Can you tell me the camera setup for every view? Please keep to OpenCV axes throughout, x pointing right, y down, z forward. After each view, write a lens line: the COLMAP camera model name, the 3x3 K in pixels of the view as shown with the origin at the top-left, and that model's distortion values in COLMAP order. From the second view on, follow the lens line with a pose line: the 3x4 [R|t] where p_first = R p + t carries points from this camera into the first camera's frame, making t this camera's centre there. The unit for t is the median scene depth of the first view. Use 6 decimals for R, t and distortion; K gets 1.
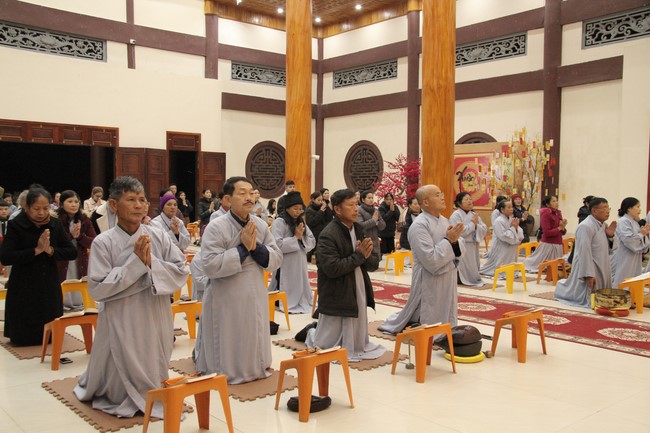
lens RADIAL K [[628.9, 0, 325.0], [0, 628.9, 216.5], [0, 0, 1]] dist [-0.065701, 0.237073]
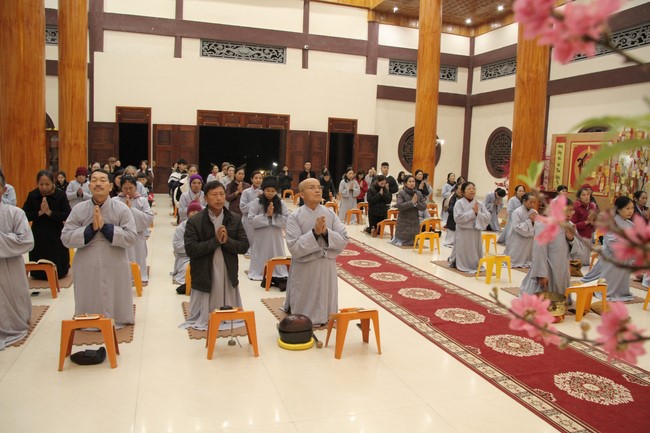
lens RADIAL K [[508.9, 0, 325.0], [0, 508.9, 216.5], [0, 0, 1]] dist [-0.147057, 0.136288]
pose [[0.925311, 0.073233, -0.372071, 0.131997], [-0.049532, 0.996110, 0.072876, -0.012768], [0.375961, -0.049004, 0.925339, 0.055100]]
